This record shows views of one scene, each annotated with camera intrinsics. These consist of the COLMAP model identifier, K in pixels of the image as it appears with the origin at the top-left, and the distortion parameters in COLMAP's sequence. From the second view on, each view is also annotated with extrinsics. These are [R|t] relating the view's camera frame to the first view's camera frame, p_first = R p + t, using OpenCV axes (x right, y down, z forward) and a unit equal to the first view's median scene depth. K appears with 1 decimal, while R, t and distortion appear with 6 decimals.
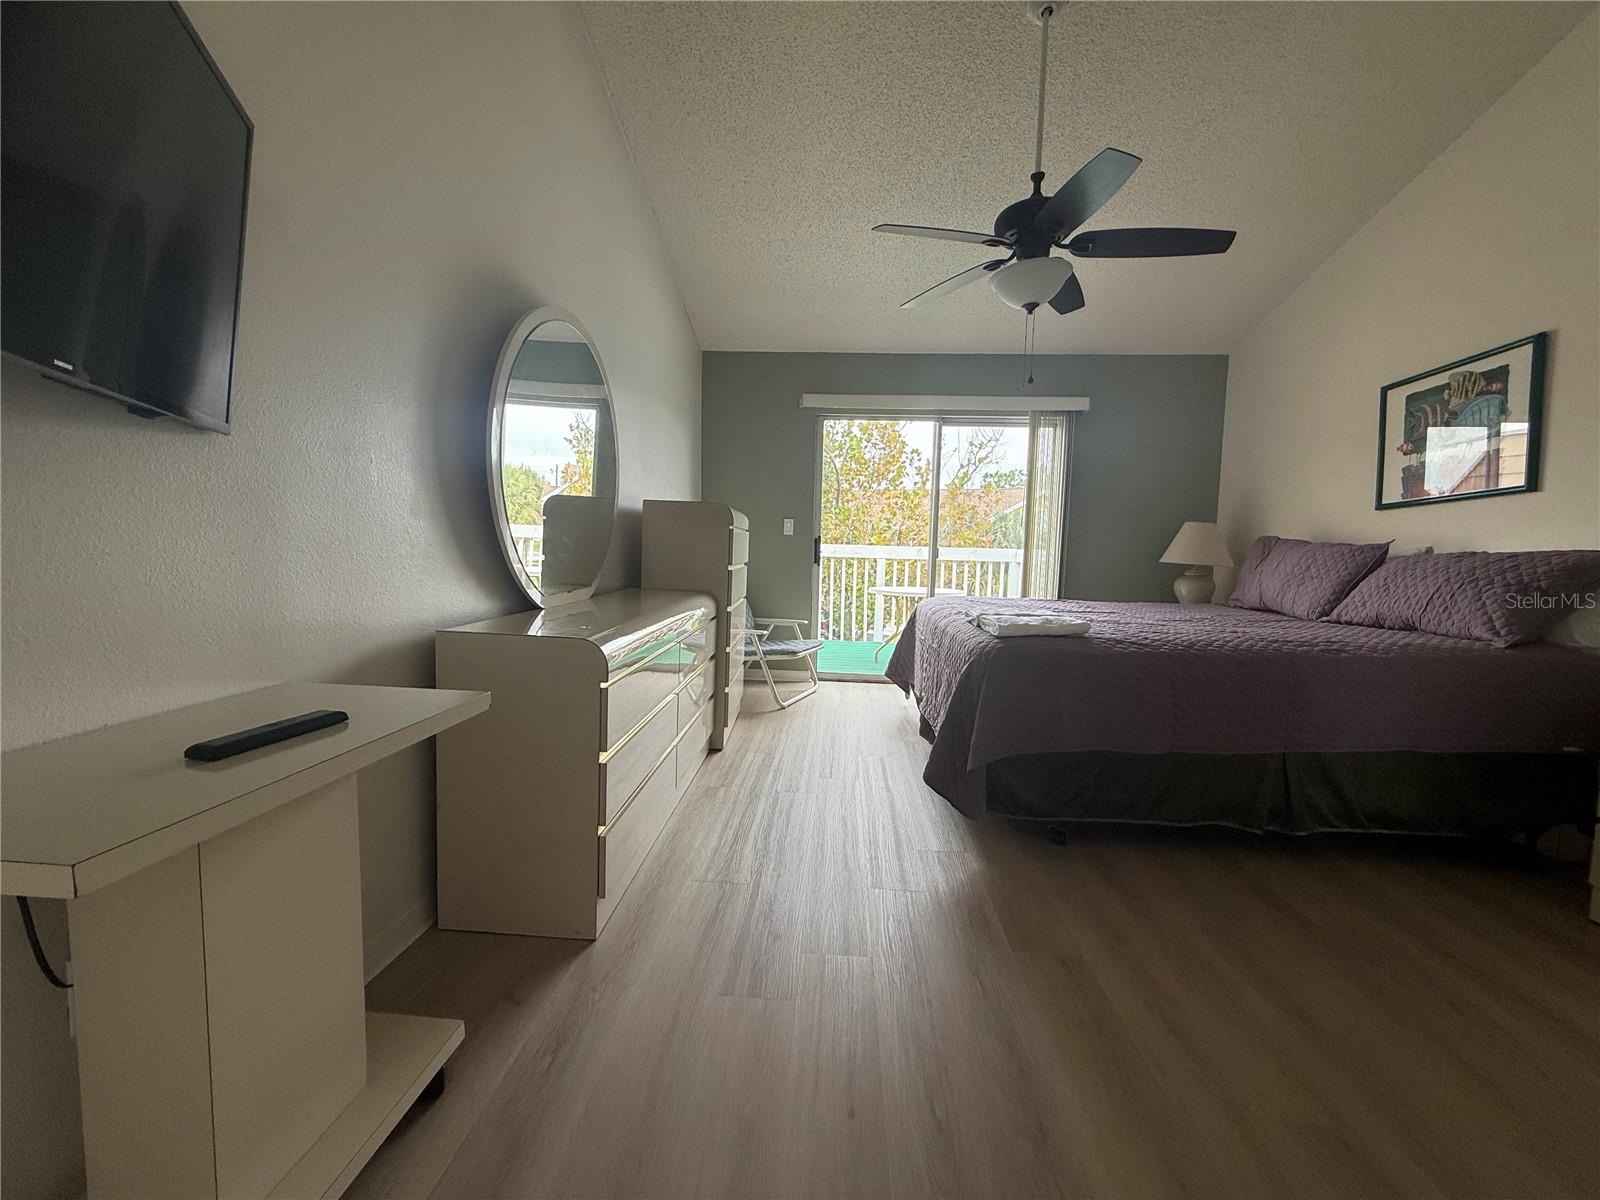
lens RADIAL K [[634.5, 0, 802.2], [0, 634.5, 588.9], [0, 0, 1]] dist [0.001214, -0.000077]
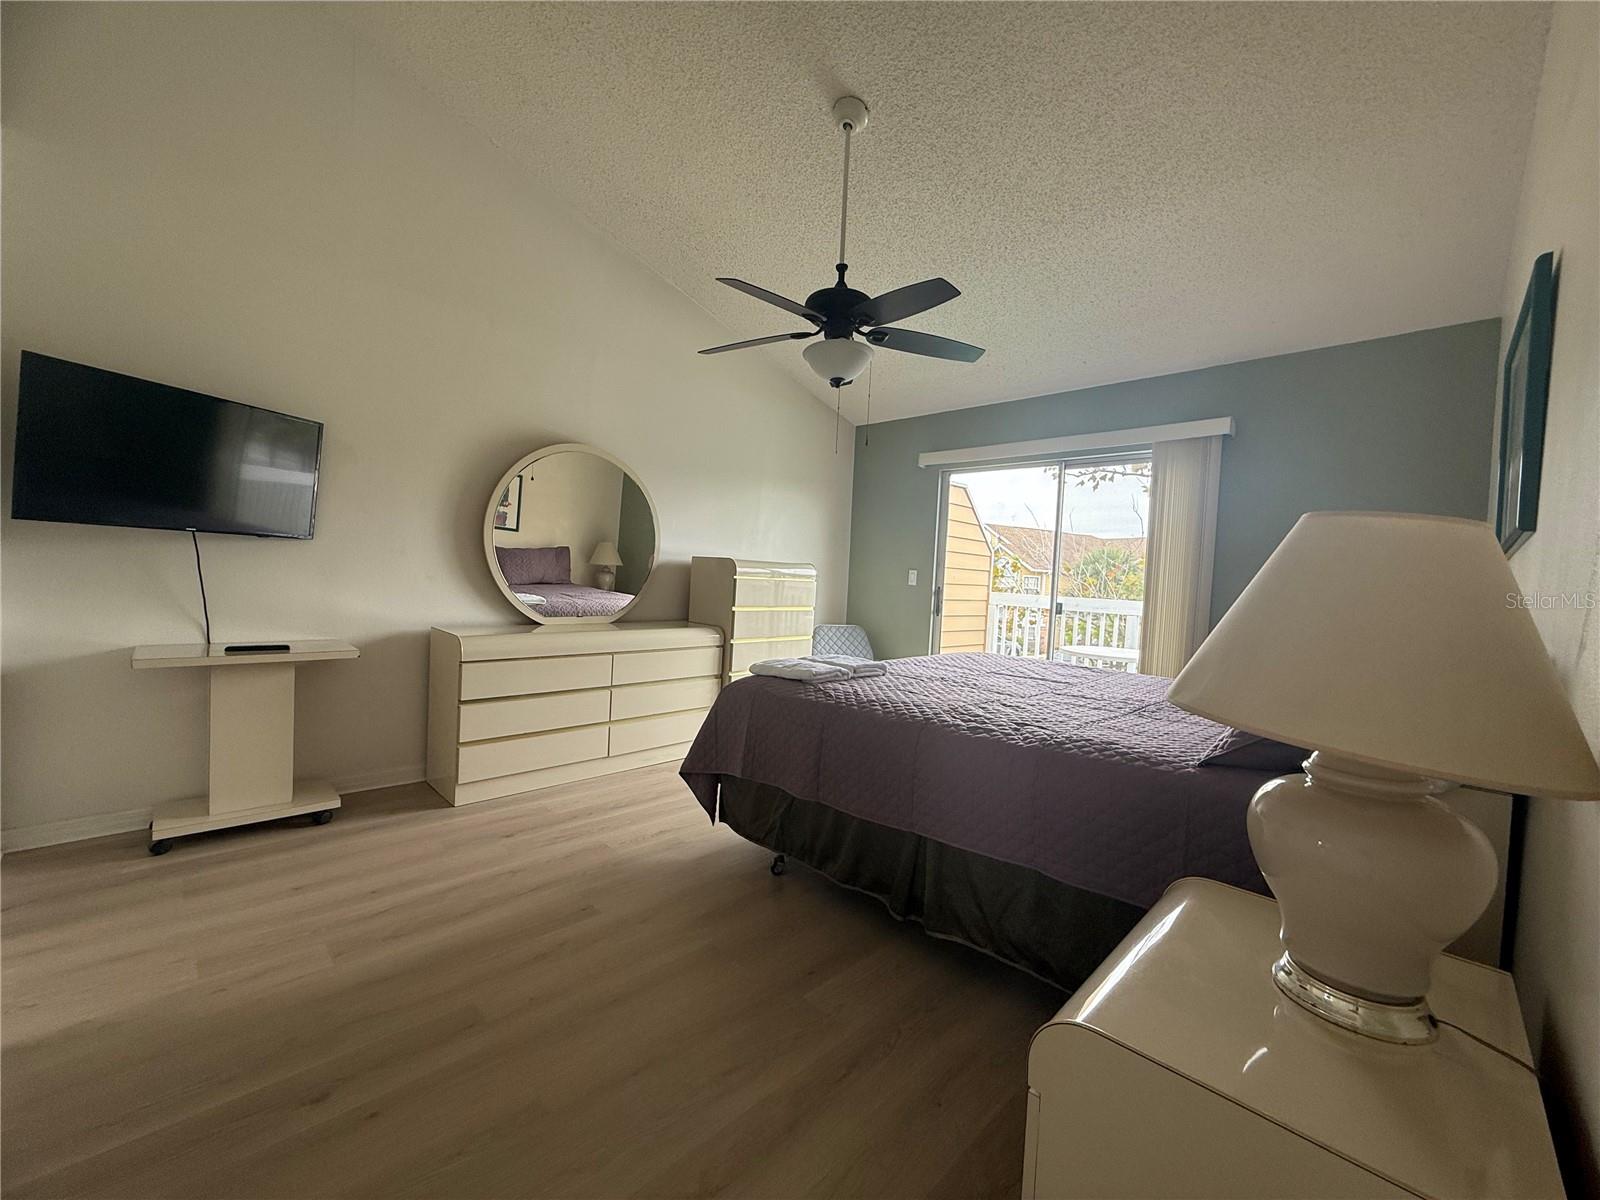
lens RADIAL K [[634.5, 0, 808.0], [0, 634.5, 598.9], [0, 0, 1]] dist [0.001214, -0.000077]
pose [[0.742985, 0.039084, -0.668166, 1.123041], [-0.076094, 0.996753, -0.026310, -0.039864], [0.664968, 0.070391, 0.743547, 0.185245]]
